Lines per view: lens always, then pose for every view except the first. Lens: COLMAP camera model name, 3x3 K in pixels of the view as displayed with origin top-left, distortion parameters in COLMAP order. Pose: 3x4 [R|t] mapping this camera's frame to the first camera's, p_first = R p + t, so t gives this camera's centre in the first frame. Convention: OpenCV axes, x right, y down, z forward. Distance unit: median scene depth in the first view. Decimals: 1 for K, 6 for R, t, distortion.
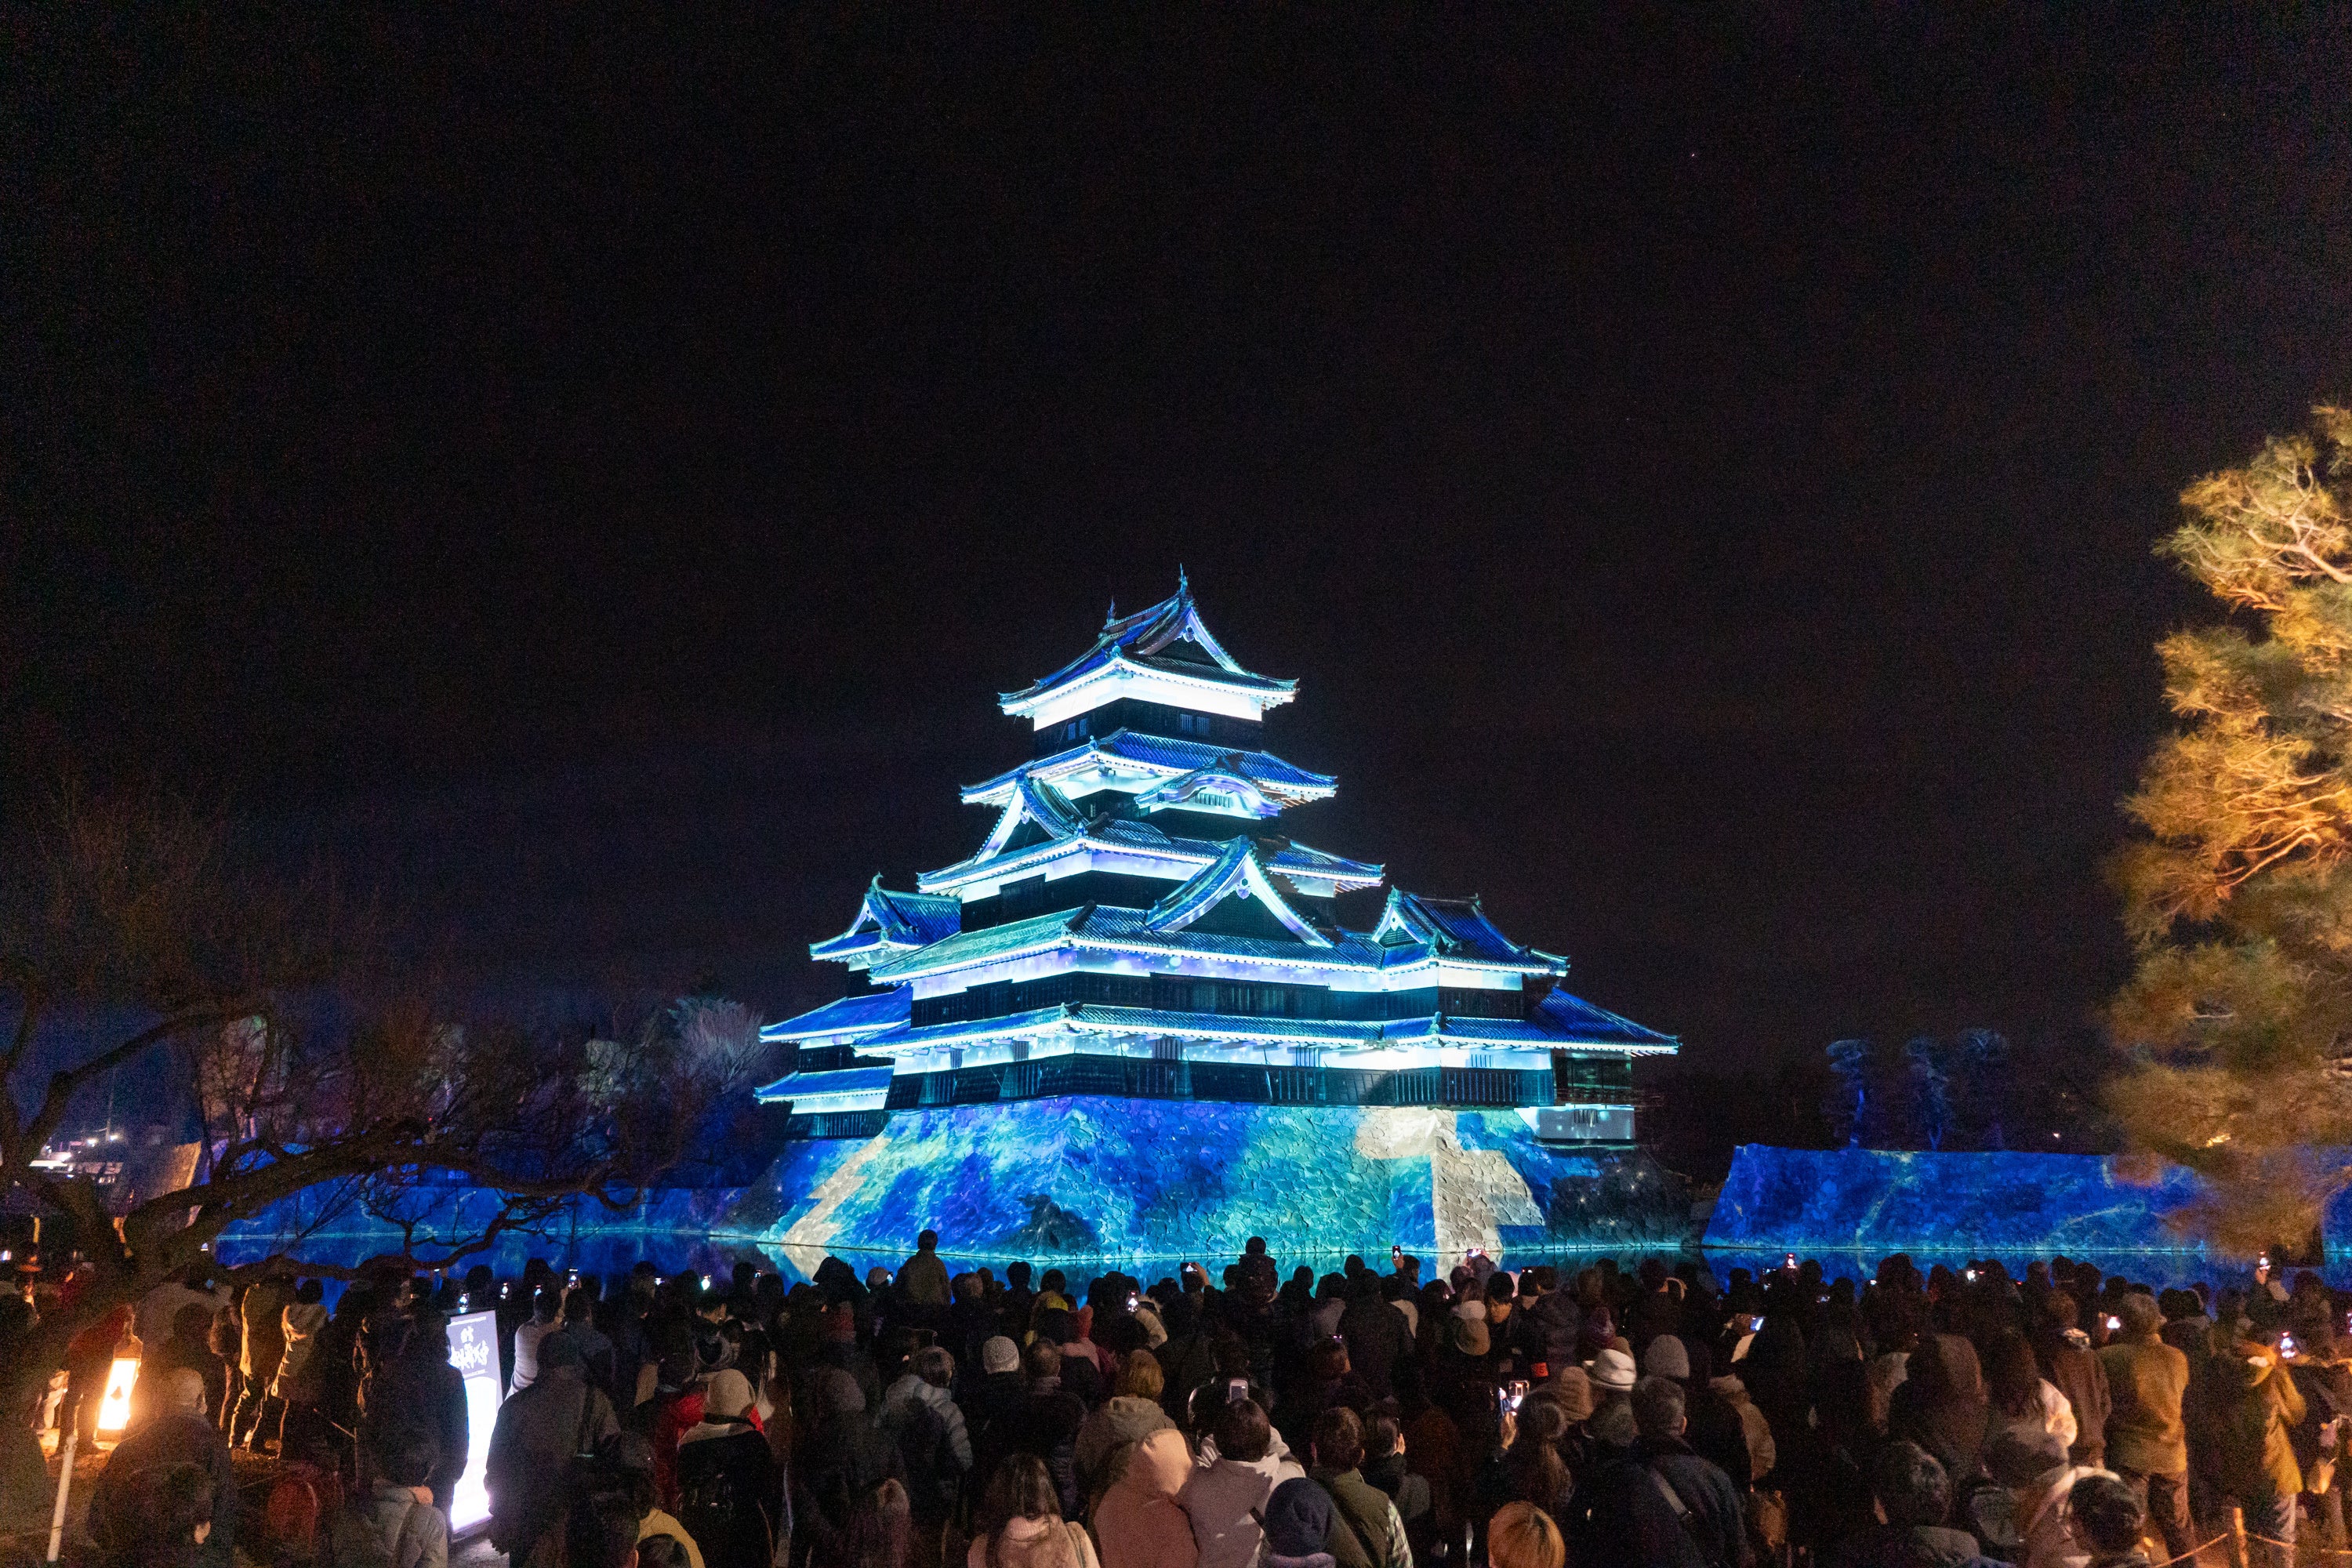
lens RADIAL K [[1896.4, 0, 1176.0], [0, 1896.4, 784.0], [0, 0, 1]] dist [-0.007081, -0.004541]
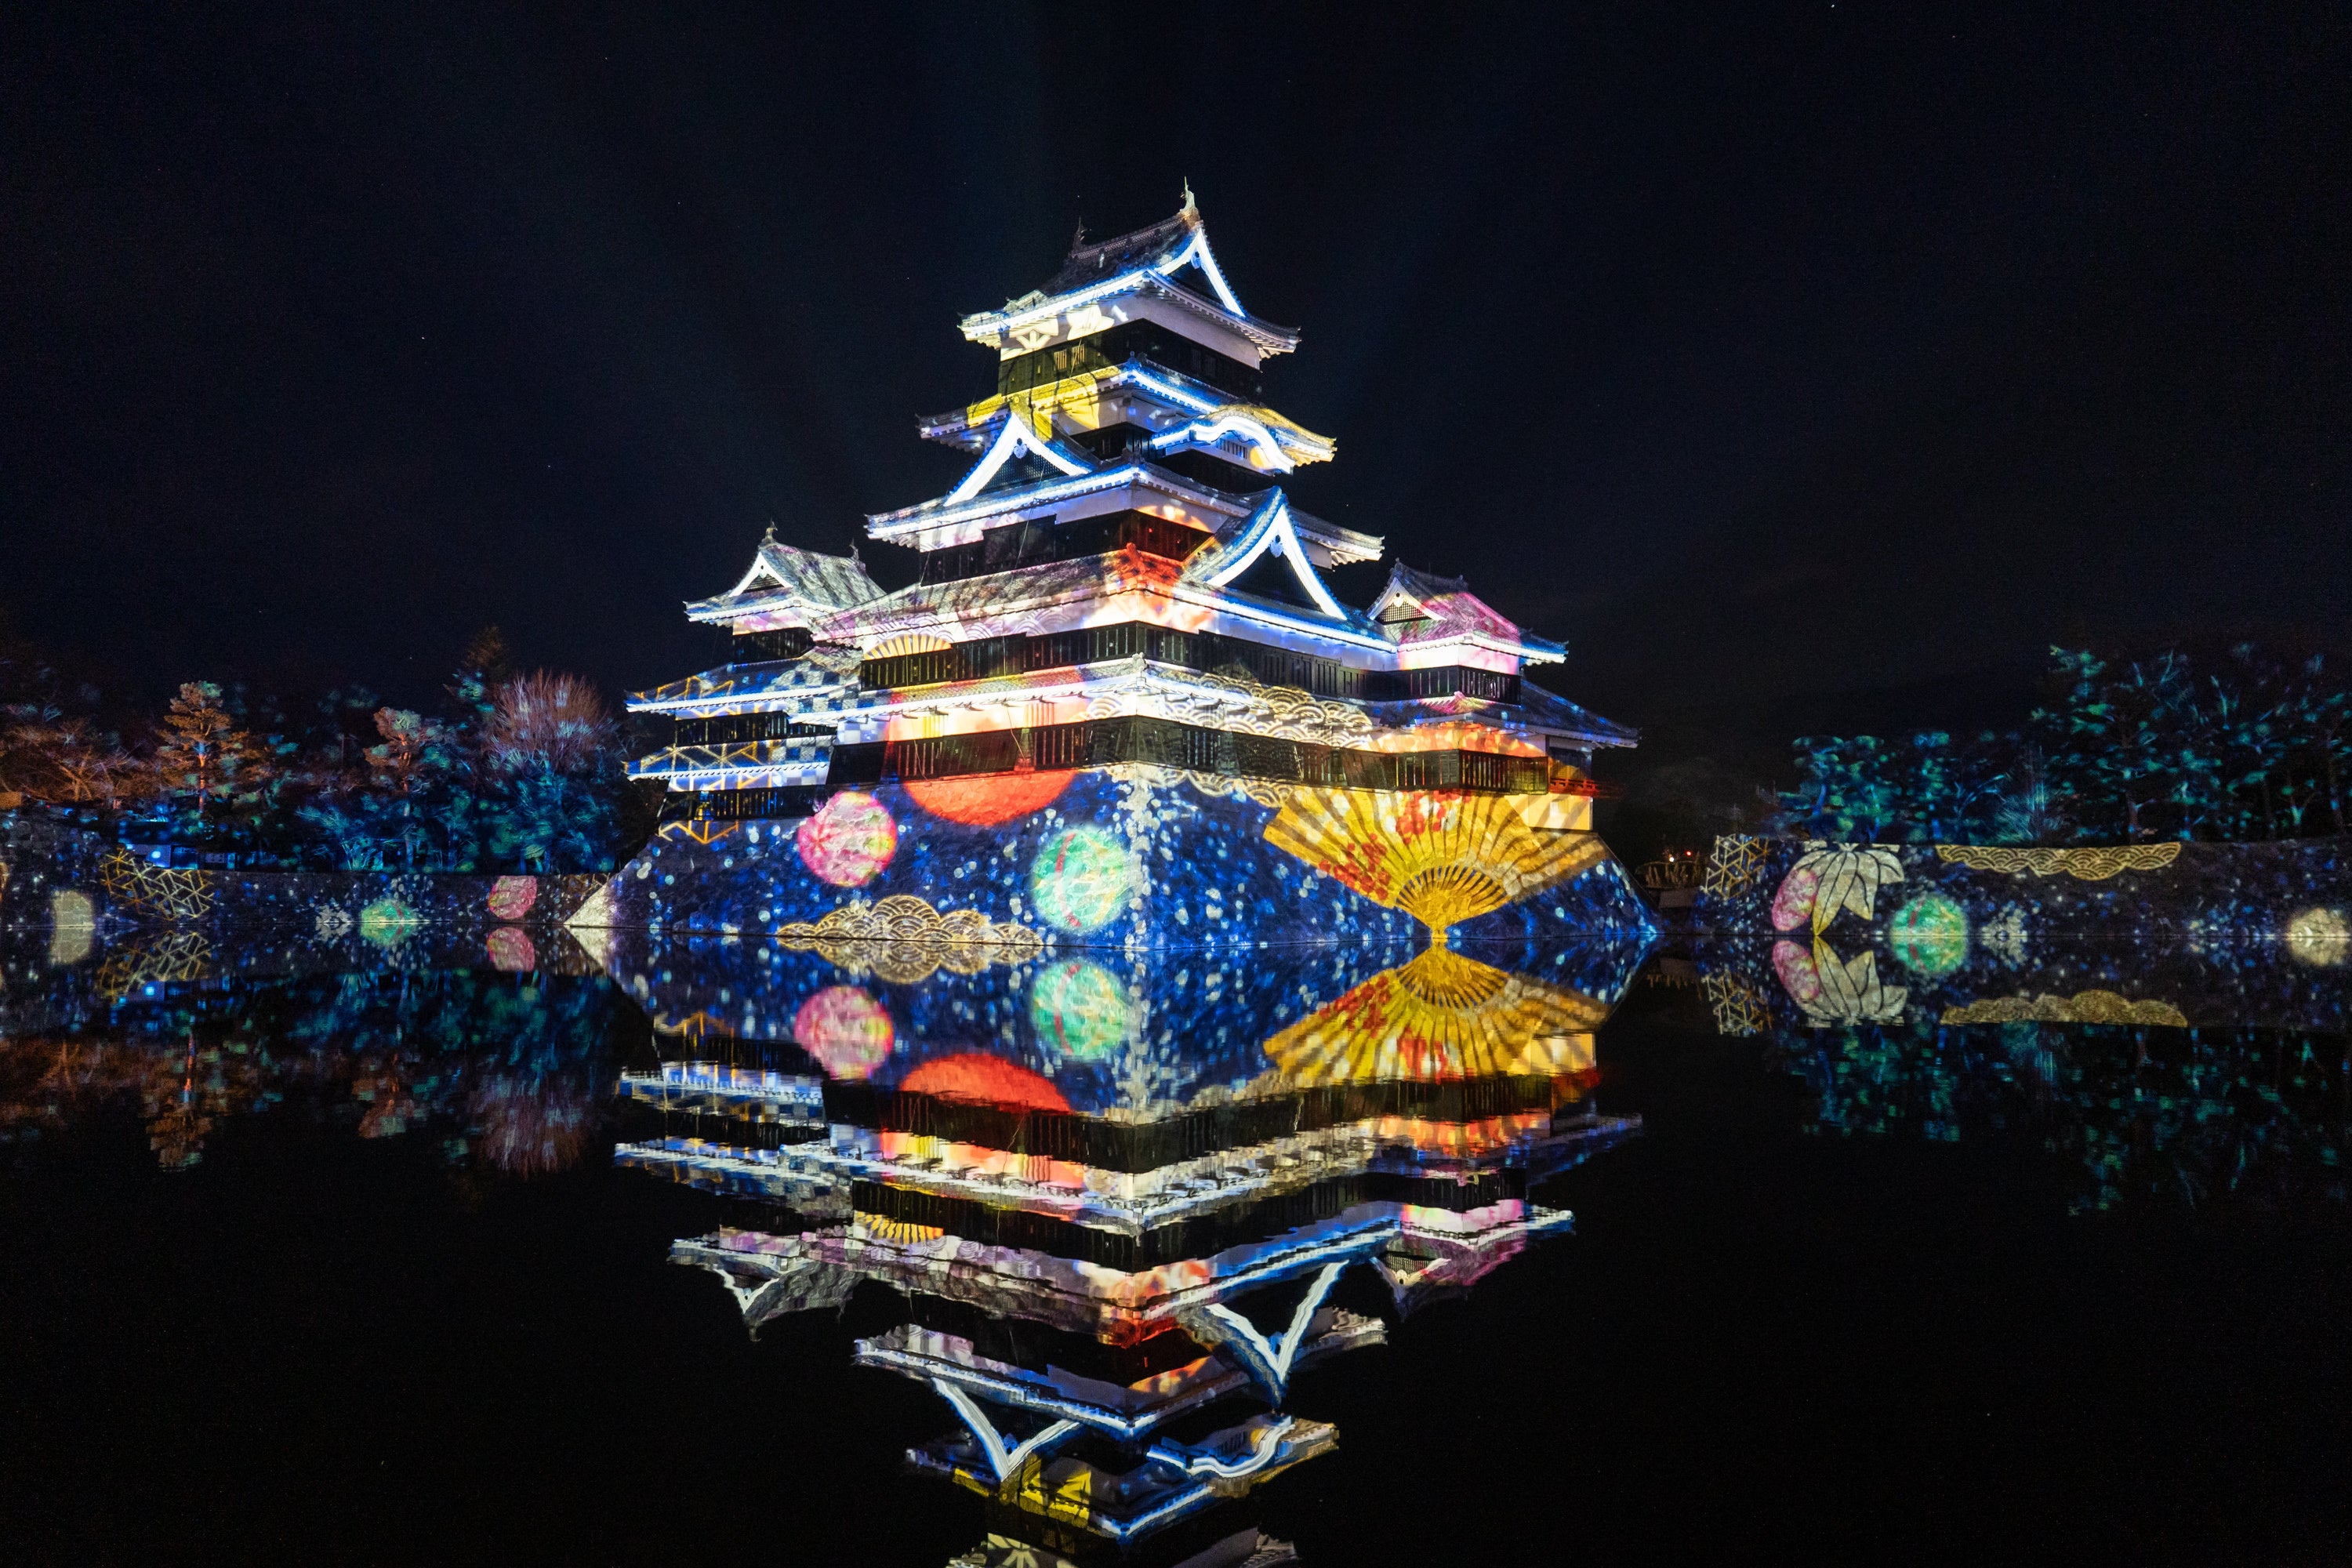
lens RADIAL K [[1576.0, 0, 1170.8], [0, 1576.0, 791.4], [0, 0, 1]] dist [-0.006280, 0.000519]
pose [[0.962345, 0.022374, 0.270908, -0.206850], [-0.060996, 0.988966, 0.135000, 0.070827], [-0.264898, -0.146441, 0.953092, 0.277565]]
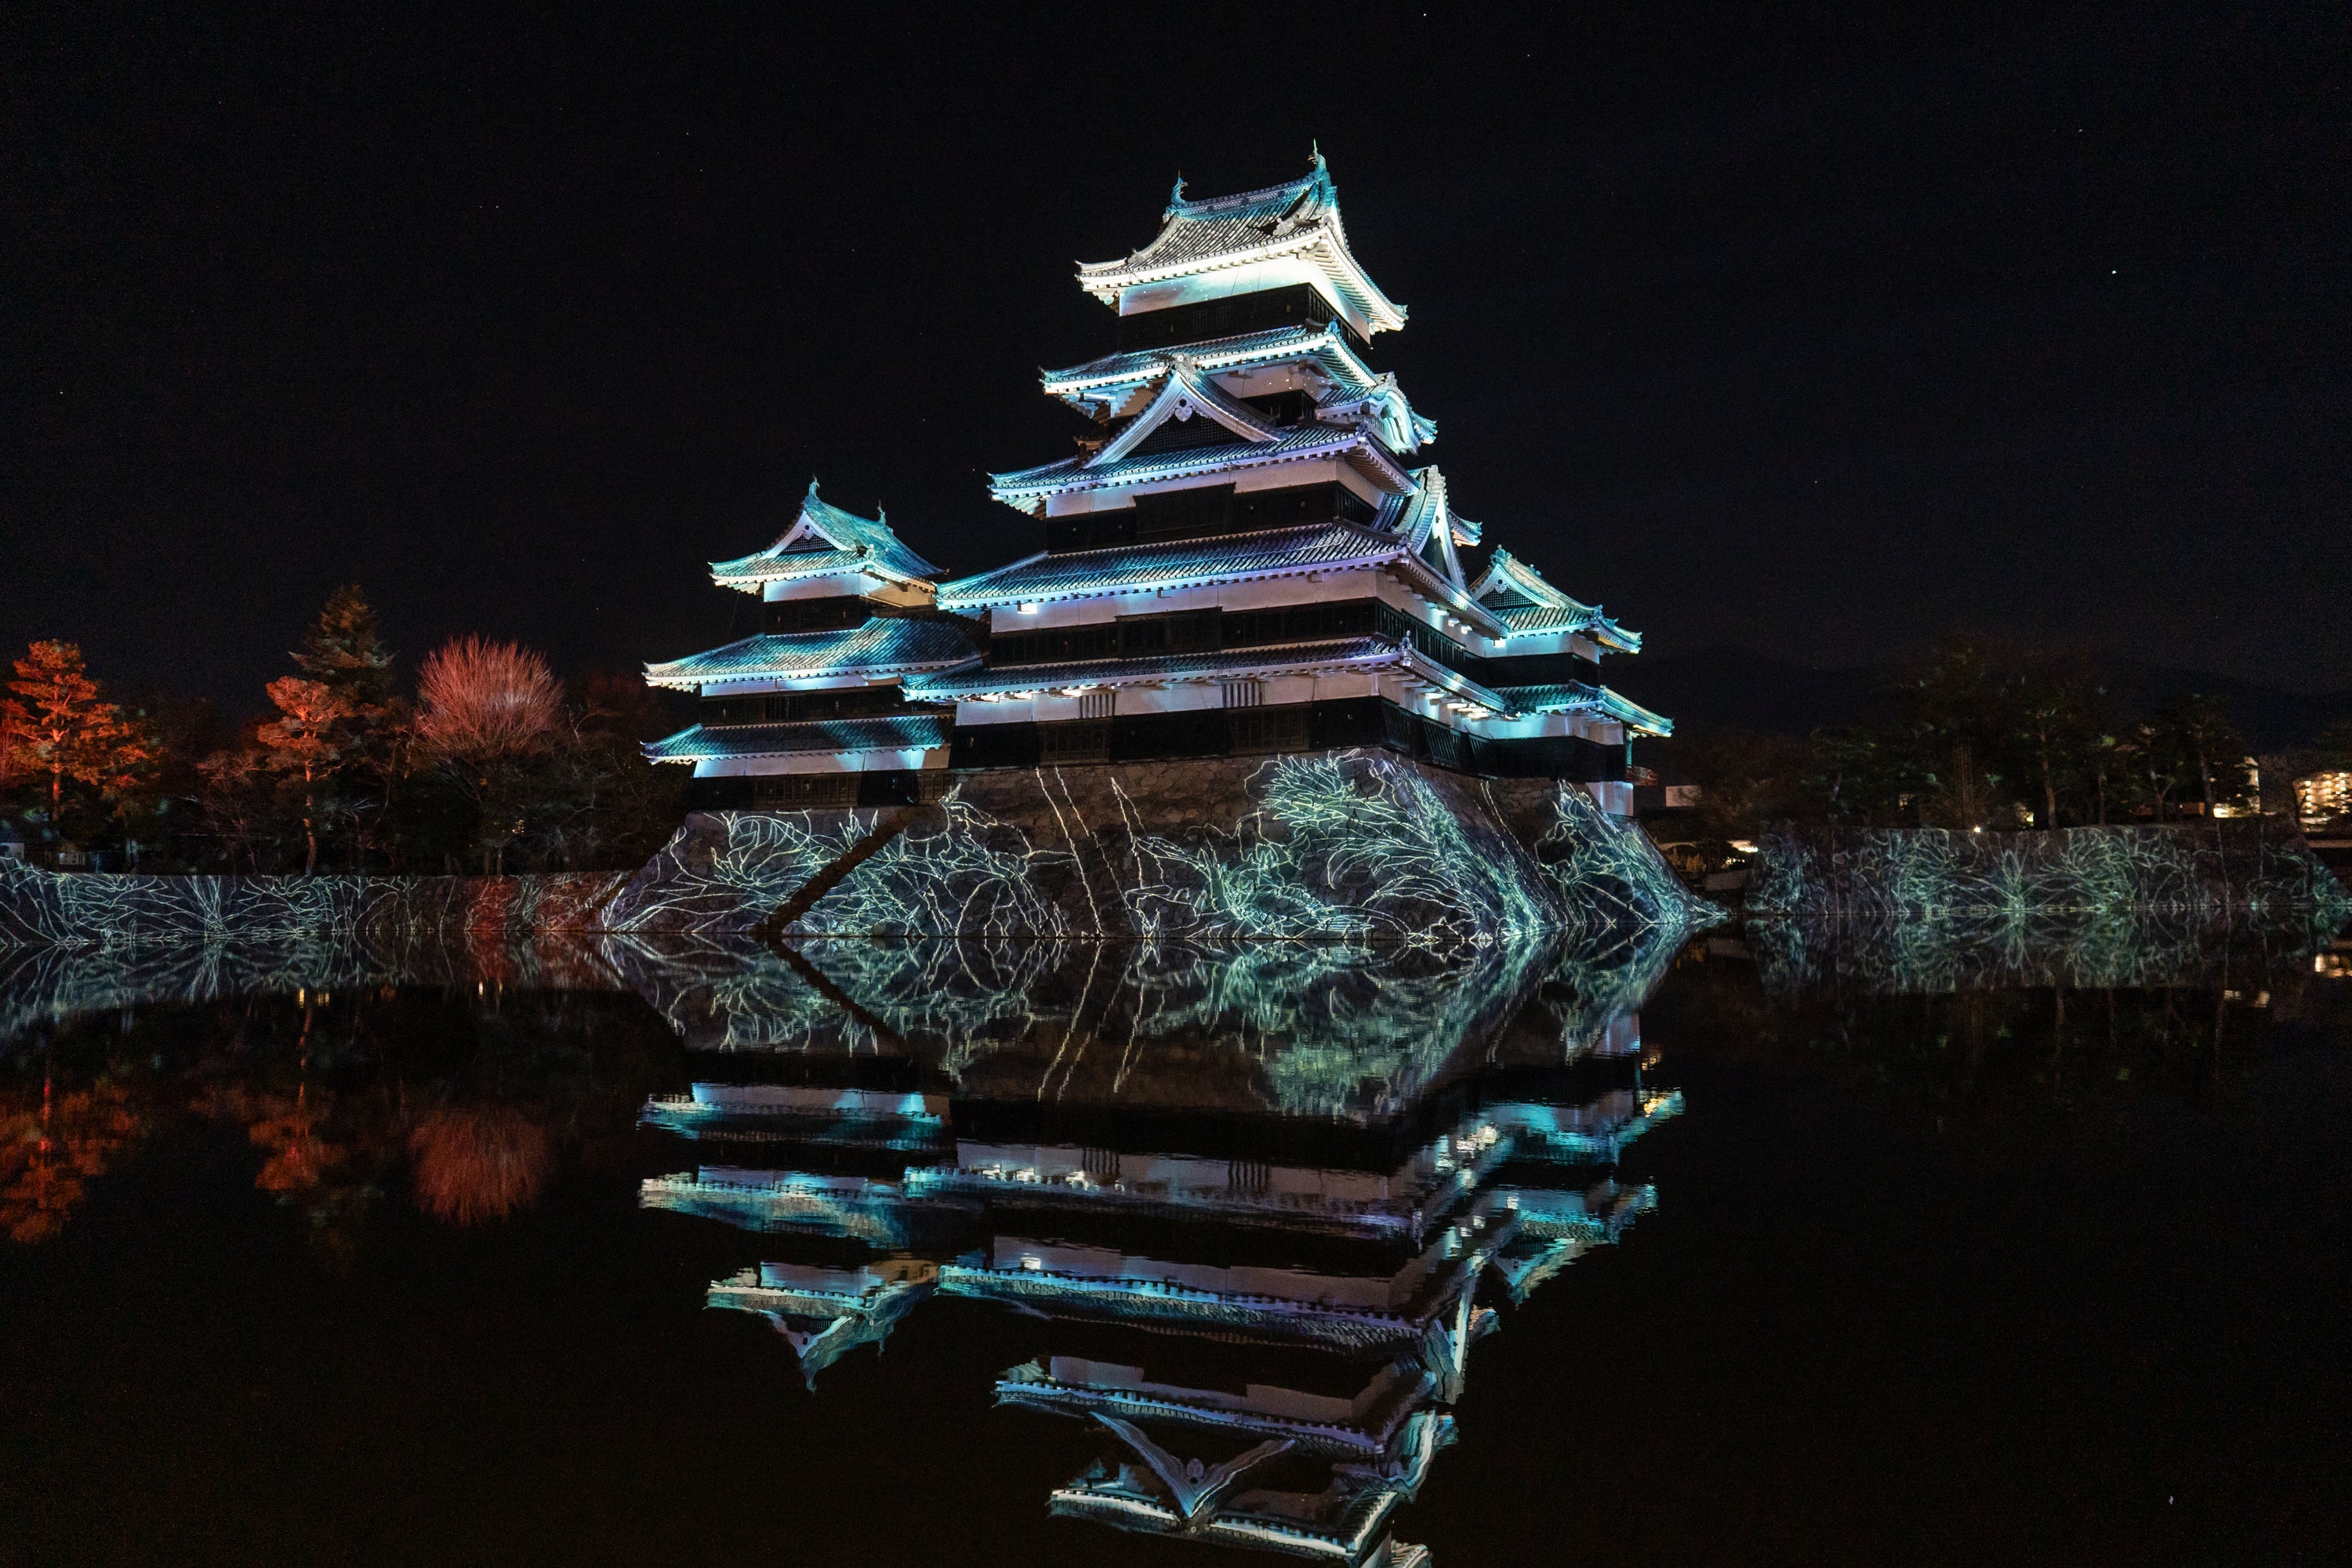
lens RADIAL K [[1576.0, 0, 1170.8], [0, 1576.0, 791.4], [0, 0, 1]] dist [-0.006280, 0.000519]
pose [[0.864254, 0.021213, 0.502609, -0.423205], [-0.094017, 0.988318, 0.119953, 0.098010], [-0.494193, -0.150924, 0.856152, 0.406584]]
